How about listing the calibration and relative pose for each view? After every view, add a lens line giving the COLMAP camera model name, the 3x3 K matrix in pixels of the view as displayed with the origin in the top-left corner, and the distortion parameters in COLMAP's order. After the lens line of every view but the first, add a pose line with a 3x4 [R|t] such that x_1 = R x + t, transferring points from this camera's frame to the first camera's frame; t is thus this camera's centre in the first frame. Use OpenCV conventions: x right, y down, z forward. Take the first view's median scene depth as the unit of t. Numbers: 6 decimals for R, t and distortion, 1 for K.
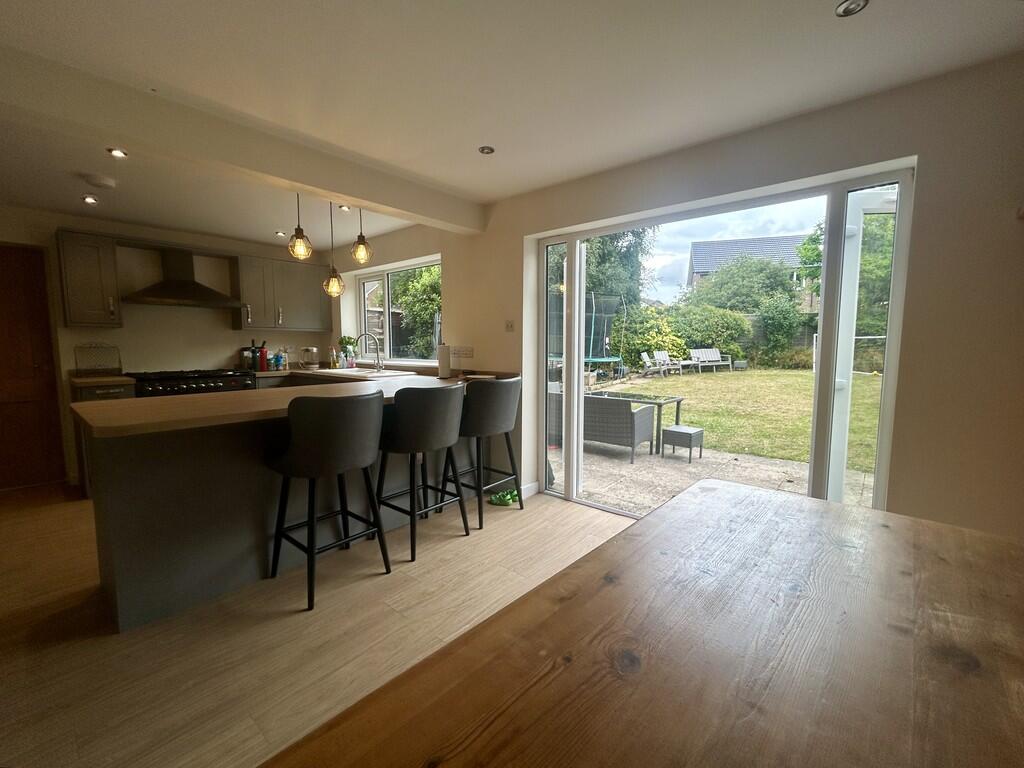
lens RADIAL K [[438.1, 0, 510.4], [0, 438.1, 384.2], [0, 0, 1]] dist [0.000161, 0.000315]
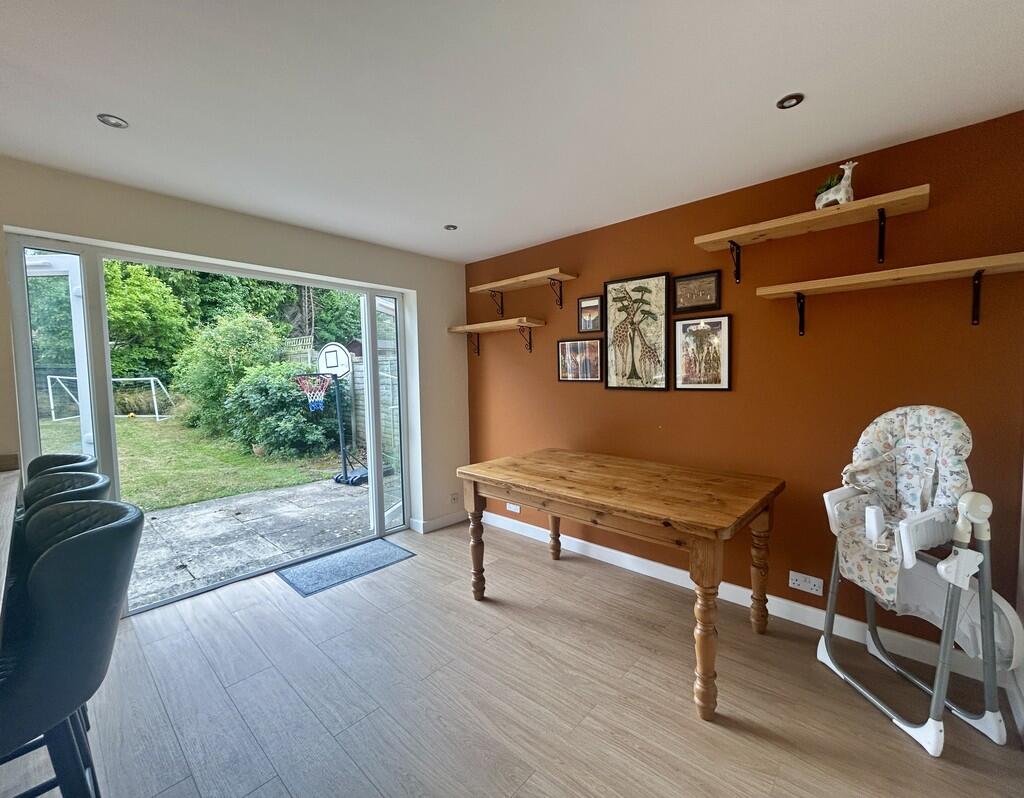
lens RADIAL K [[425.9, 0, 533.2], [0, 425.9, 401.7], [0, 0, 1]] dist [-0.001603, -0.000156]
pose [[-0.001010, -0.060766, 0.998152, -0.197444], [0.108918, 0.992207, 0.060515, -0.020004], [-0.994050, 0.108777, 0.005616, 0.106984]]
